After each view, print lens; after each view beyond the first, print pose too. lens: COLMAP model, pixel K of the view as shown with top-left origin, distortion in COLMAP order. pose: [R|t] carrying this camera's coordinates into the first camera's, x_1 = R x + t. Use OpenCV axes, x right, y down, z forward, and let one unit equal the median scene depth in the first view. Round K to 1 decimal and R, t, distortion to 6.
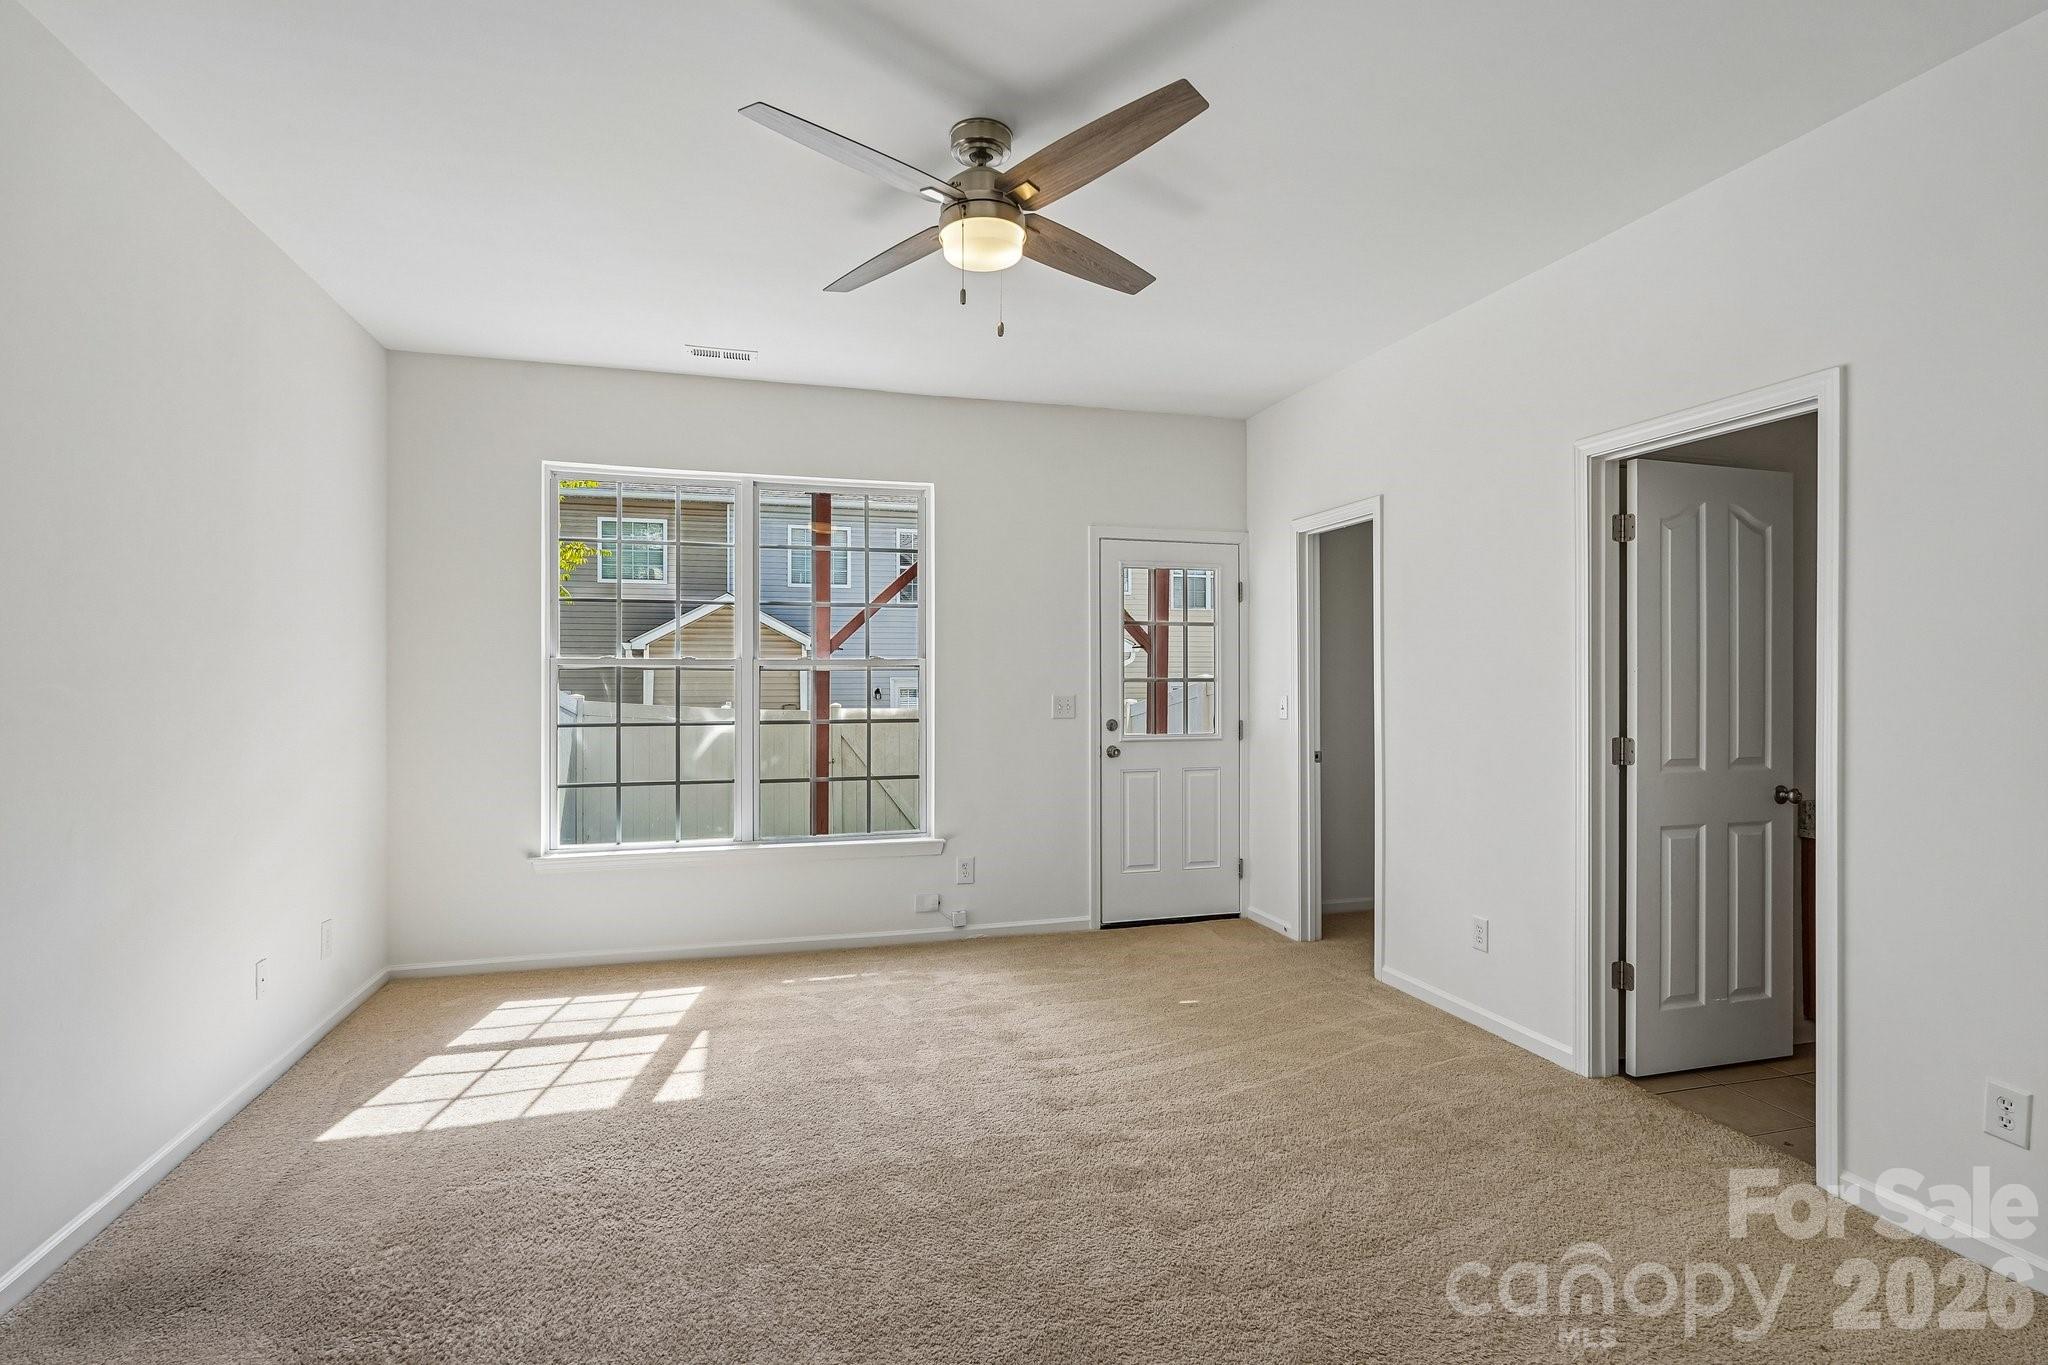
lens RADIAL K [[1015.6, 0, 1022.7], [0, 1015.6, 676.9], [0, 0, 1]] dist [-0.000464, -0.000064]
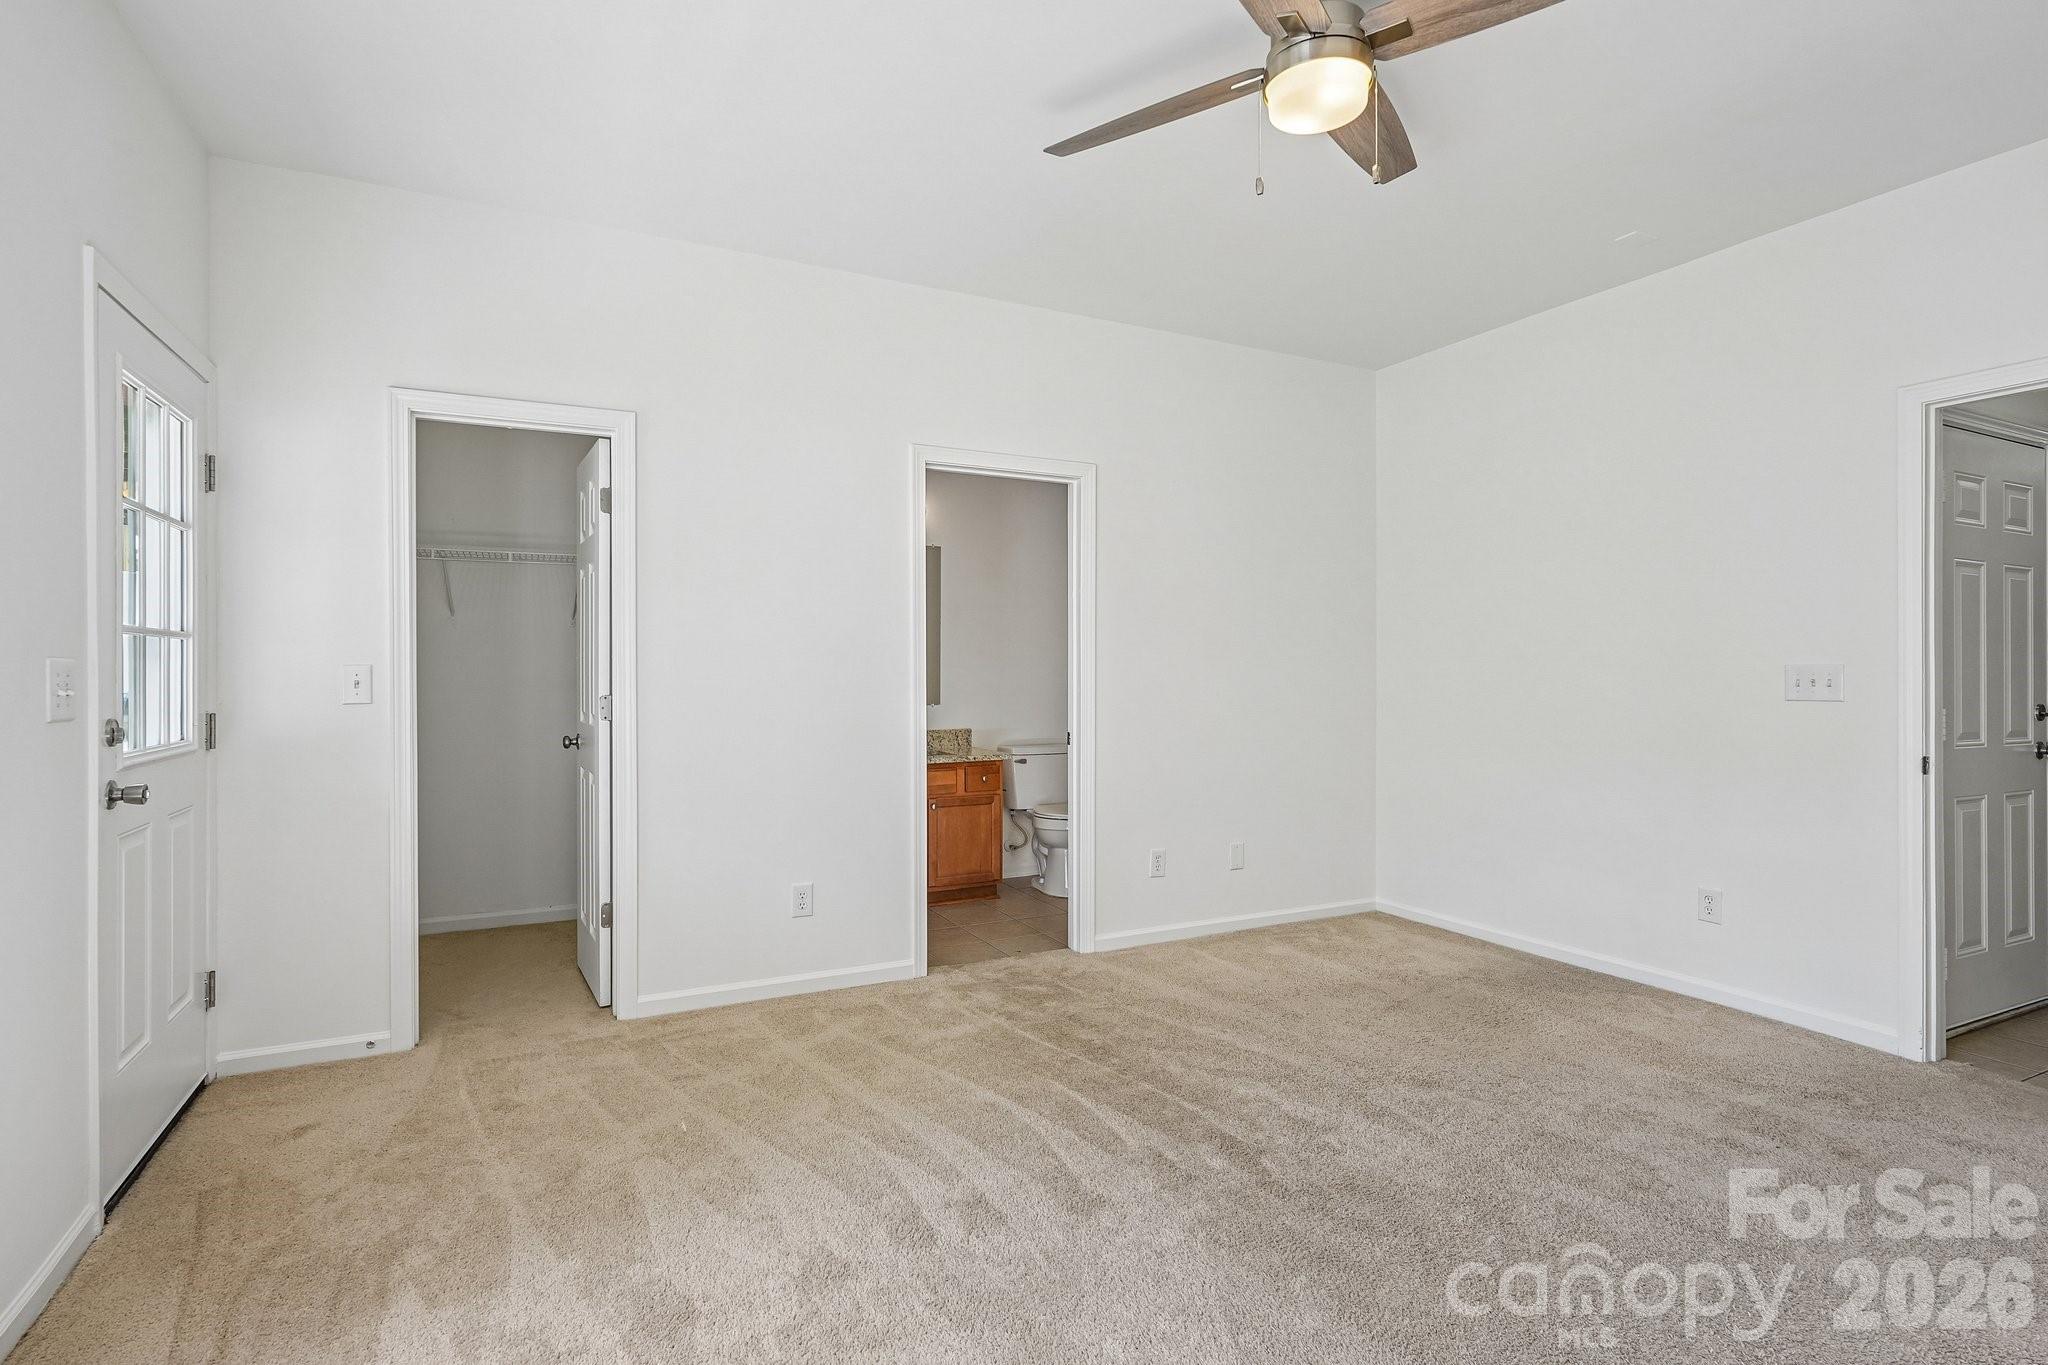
lens RADIAL K [[974.8, 0, 1016.9], [0, 974.8, 685.4], [0, 0, 1]] dist [0.000472, 0.000189]
pose [[-0.182506, -0.001998, 0.983203, -0.526825], [0.003474, 0.999990, 0.002677, 0.040906], [-0.983199, 0.003904, -0.182498, 0.965892]]
